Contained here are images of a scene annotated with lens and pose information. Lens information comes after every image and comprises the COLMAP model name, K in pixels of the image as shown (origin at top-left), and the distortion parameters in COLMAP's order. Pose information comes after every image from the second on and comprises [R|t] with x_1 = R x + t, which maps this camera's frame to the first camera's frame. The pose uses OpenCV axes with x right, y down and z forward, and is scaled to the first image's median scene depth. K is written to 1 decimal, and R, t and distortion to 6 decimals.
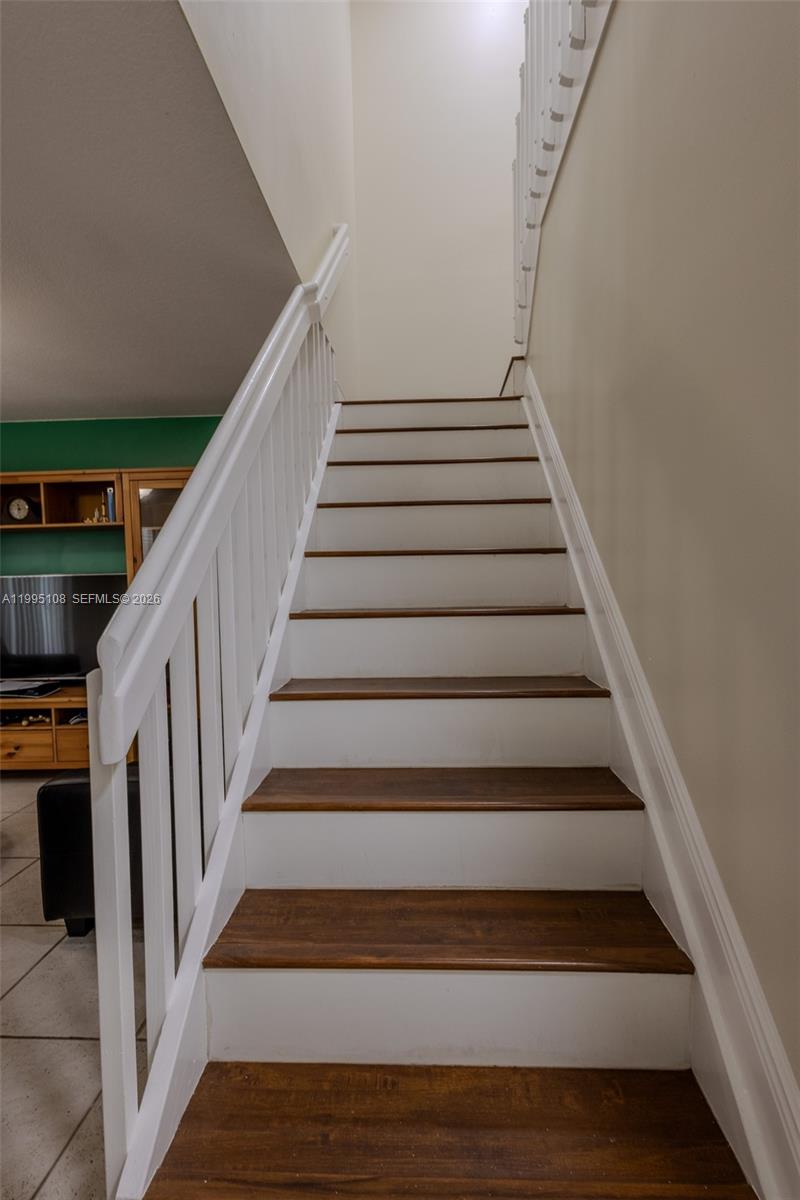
lens RADIAL K [[549.4, 0, 405.5], [0, 549.4, 600.0], [0, 0, 1]] dist [0.013688, -0.004421]
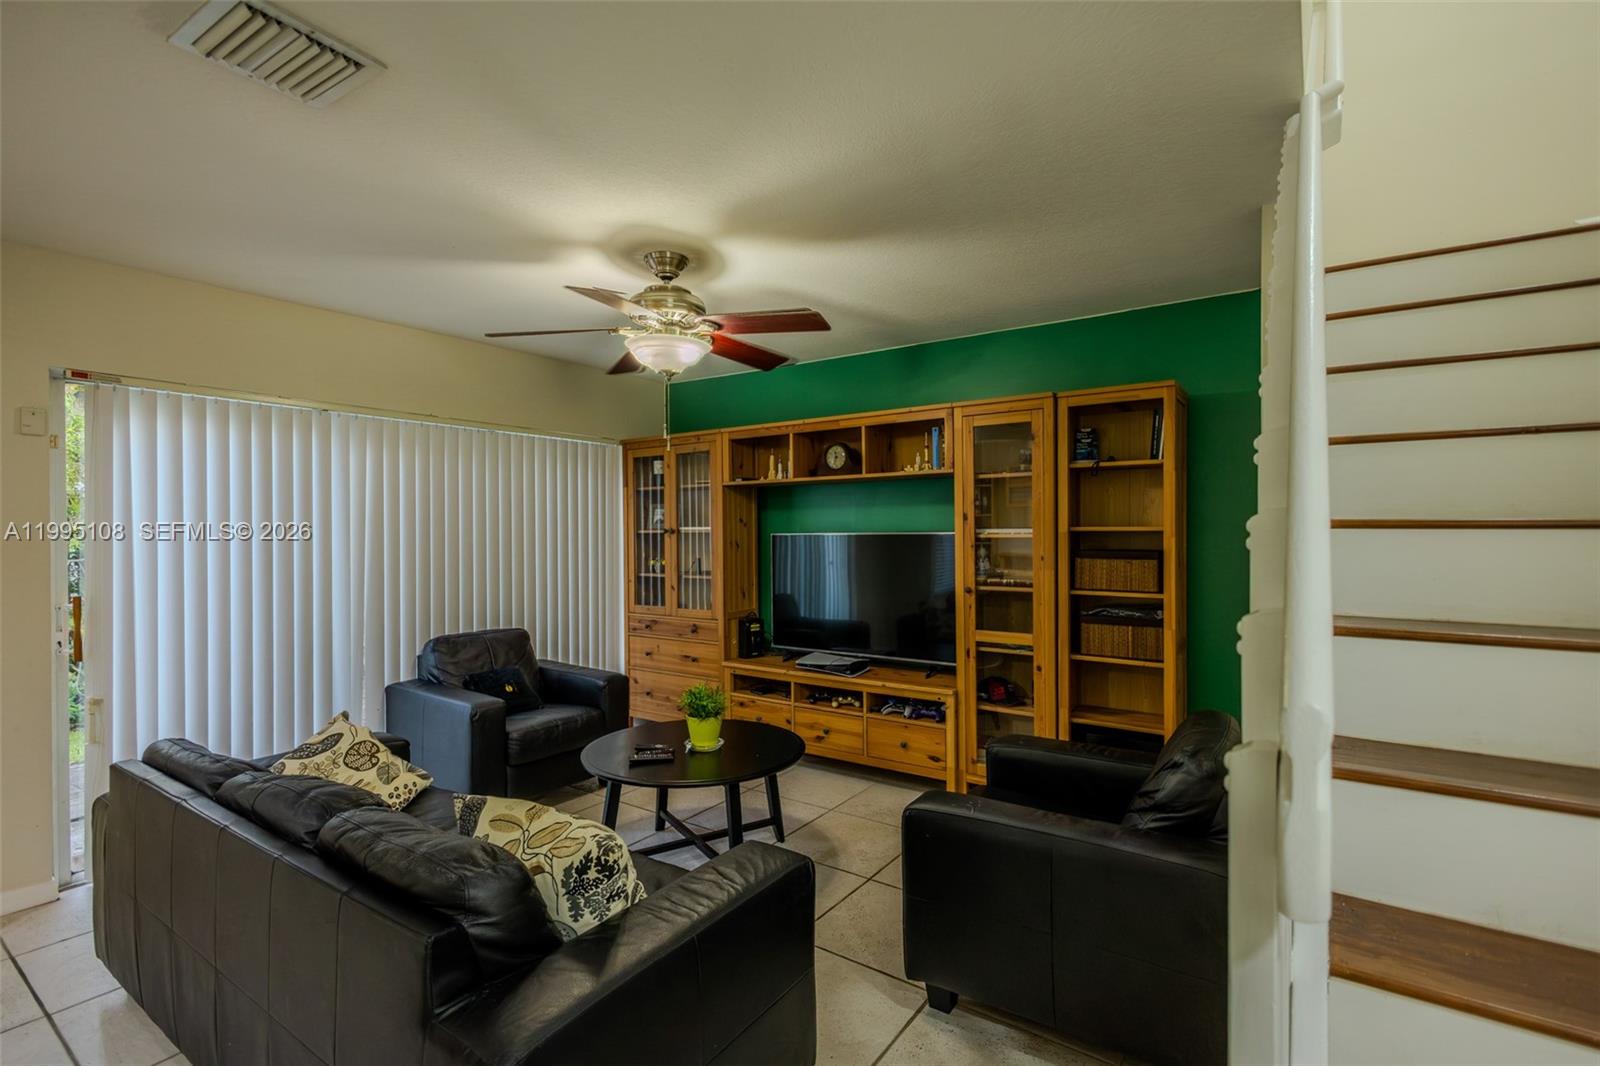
lens RADIAL K [[732.6, 0, 809.3], [0, 732.6, 536.8], [0, 0, 1]] dist [0.013688, -0.004421]
pose [[0.840681, 0.022680, -0.541055, -0.108656], [-0.039437, 0.999034, -0.019398, -0.015135], [0.540092, 0.037646, 0.840763, 0.004982]]
